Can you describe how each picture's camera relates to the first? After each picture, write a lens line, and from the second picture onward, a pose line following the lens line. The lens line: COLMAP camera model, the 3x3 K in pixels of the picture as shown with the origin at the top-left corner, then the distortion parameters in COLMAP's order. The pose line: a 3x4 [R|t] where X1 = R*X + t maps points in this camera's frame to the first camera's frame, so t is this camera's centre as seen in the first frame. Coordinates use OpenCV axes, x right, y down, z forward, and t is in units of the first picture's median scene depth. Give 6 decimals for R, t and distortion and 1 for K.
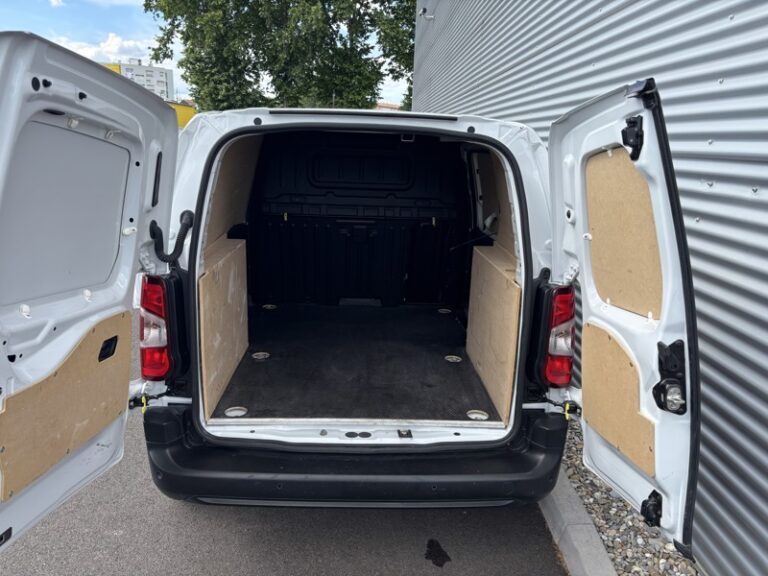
lens RADIAL K [[582.6, 0, 384.0], [0, 582.6, 288.0], [0, 0, 1]] dist [0.007956, -0.011312]
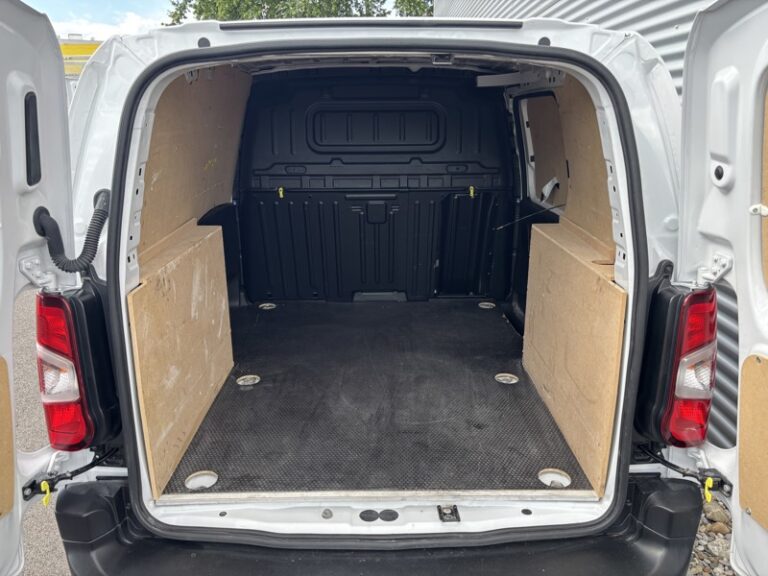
lens RADIAL K [[582.6, 0, 384.0], [0, 582.6, 288.0], [0, 0, 1]] dist [0.007956, -0.011312]
pose [[0.998686, -0.028559, -0.042557, -0.002069], [0.030543, 0.998440, 0.046737, -0.041173], [0.041156, -0.047976, 0.998000, 0.336509]]
